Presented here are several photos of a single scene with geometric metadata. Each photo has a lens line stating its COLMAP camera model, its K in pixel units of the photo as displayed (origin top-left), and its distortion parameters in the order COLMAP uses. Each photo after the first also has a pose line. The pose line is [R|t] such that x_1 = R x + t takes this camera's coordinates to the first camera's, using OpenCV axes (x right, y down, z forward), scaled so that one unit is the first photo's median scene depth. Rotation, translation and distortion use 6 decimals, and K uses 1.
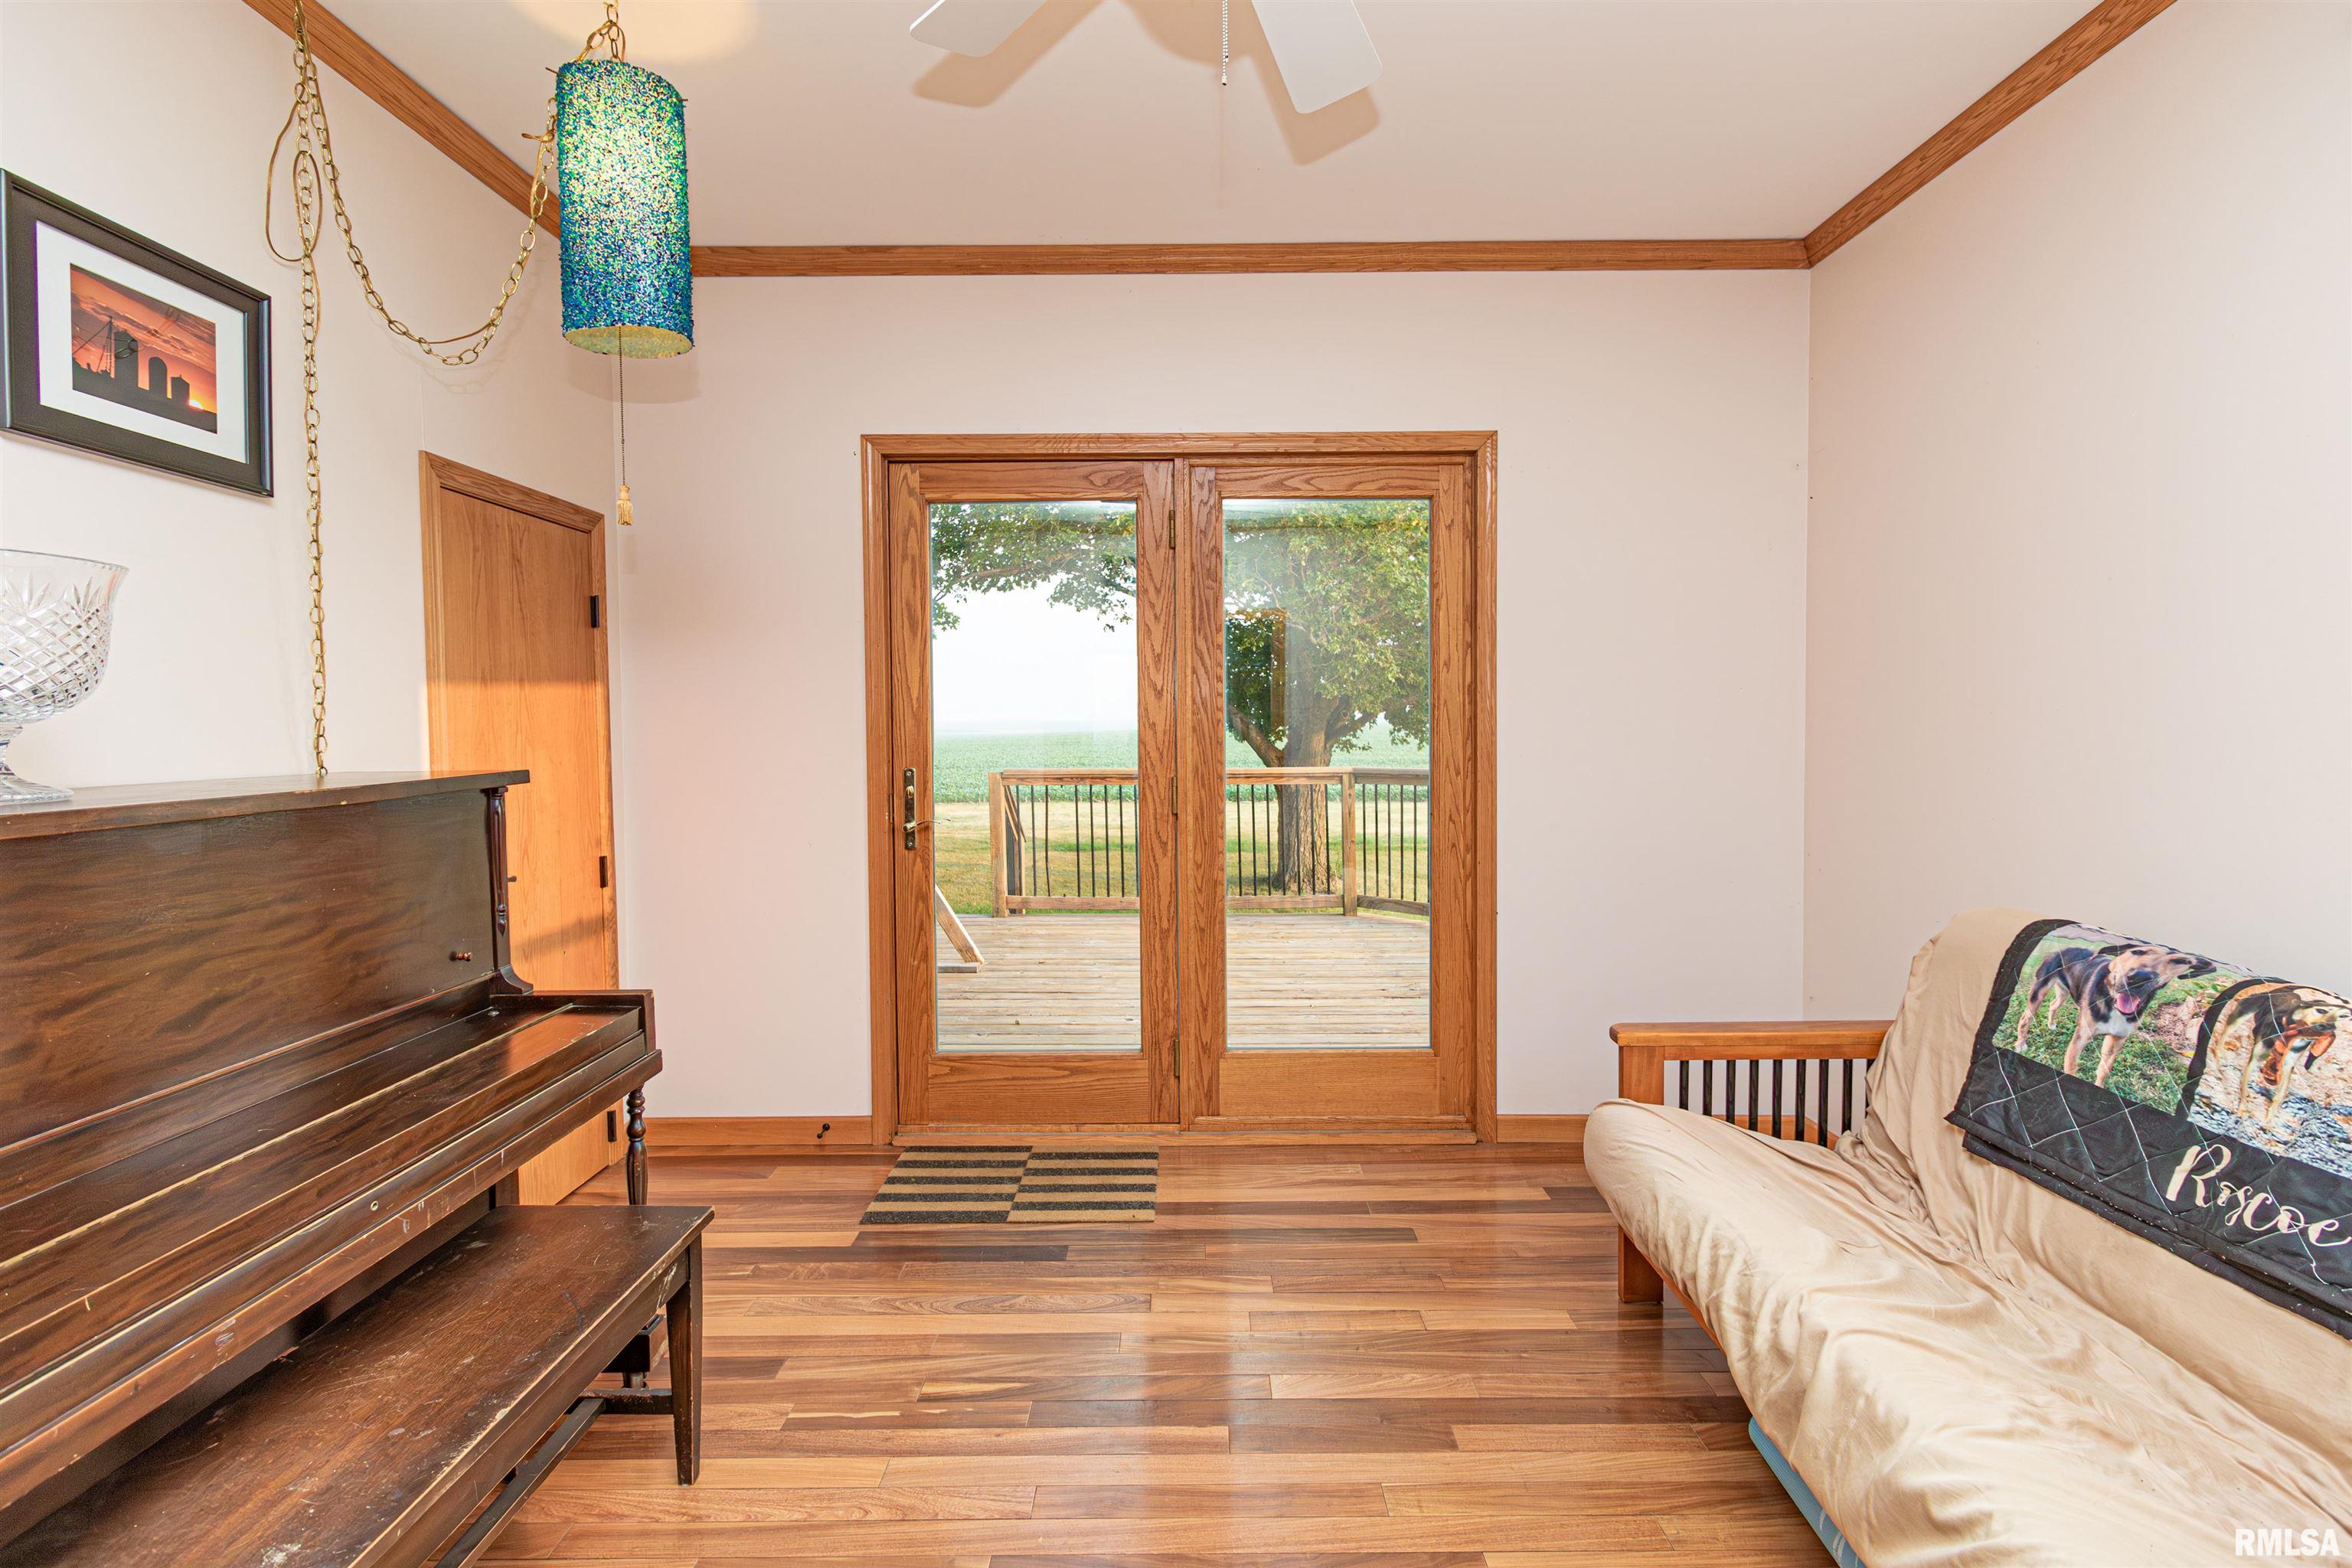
lens RADIAL K [[1077.7, 0, 1180.1], [0, 1077.7, 770.1], [0, 0, 1]] dist [0.002845, -0.000549]
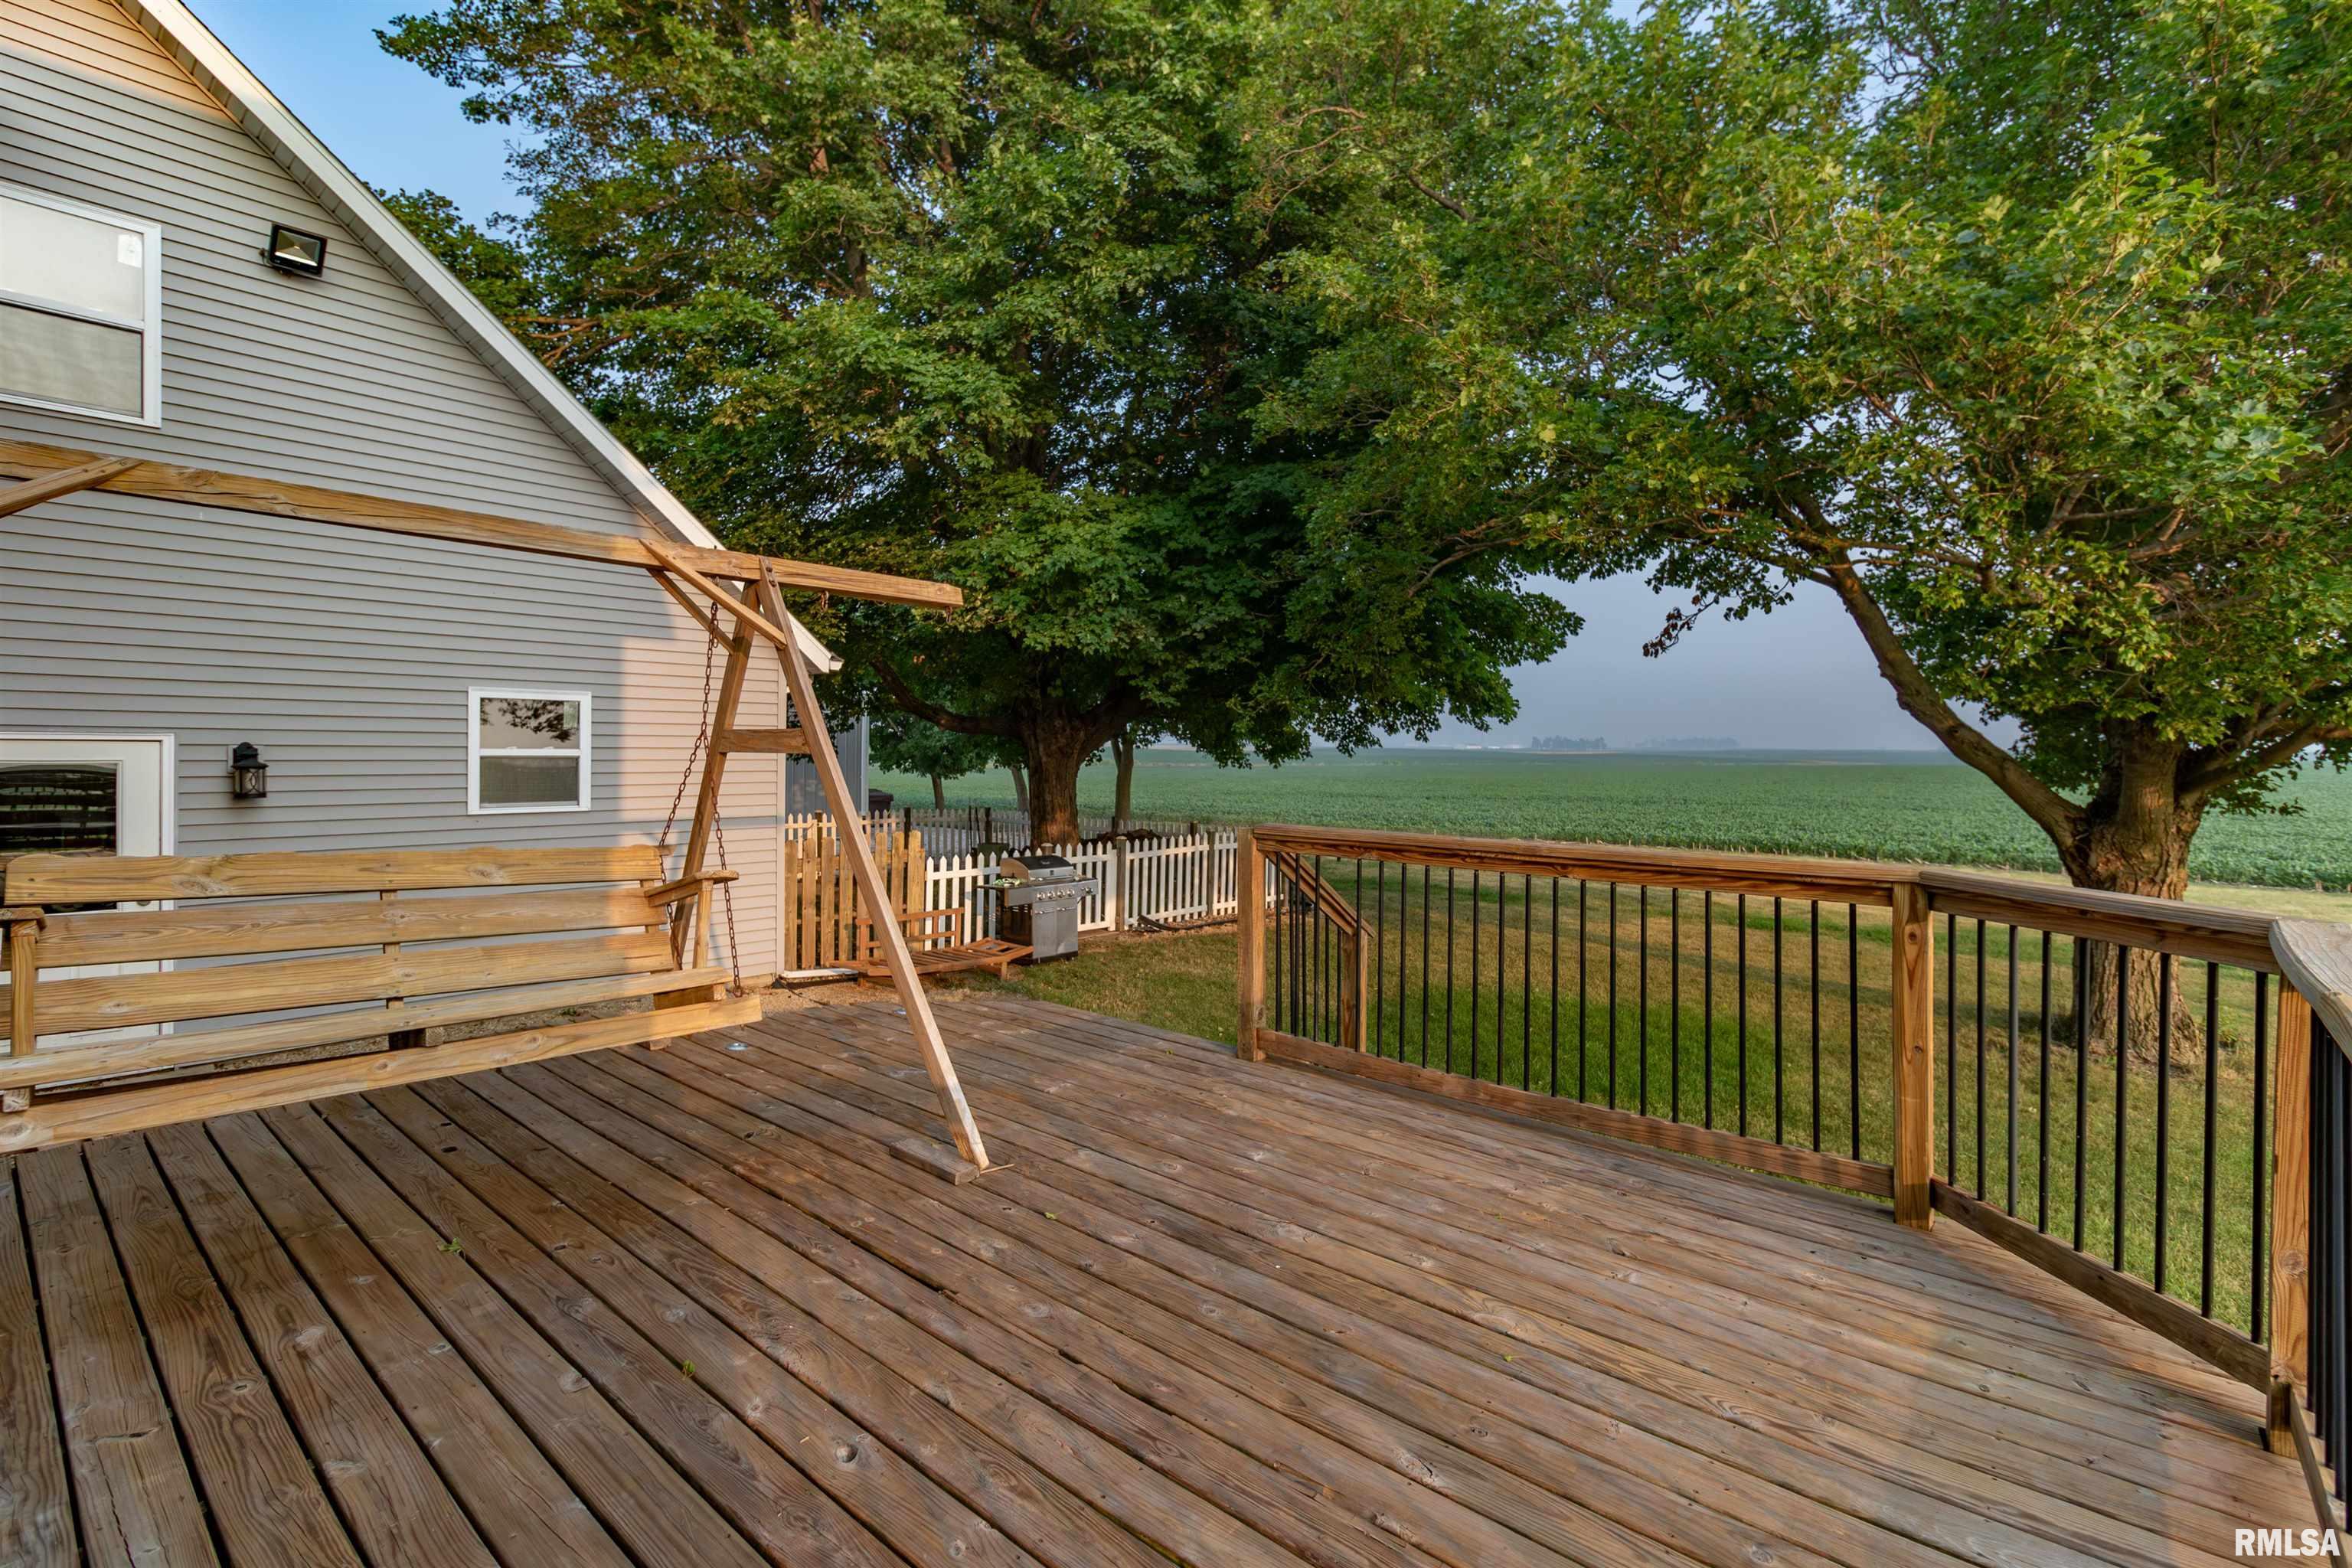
lens RADIAL K [[1077.7, 0, 1175.0], [0, 1077.7, 768.3], [0, 0, 1]] dist [0.002845, -0.000549]
pose [[0.749378, 0.017900, -0.661900, 0.115269], [-0.037560, 0.999174, -0.015502, -0.012760], [0.661076, 0.036477, 0.749431, 0.258890]]
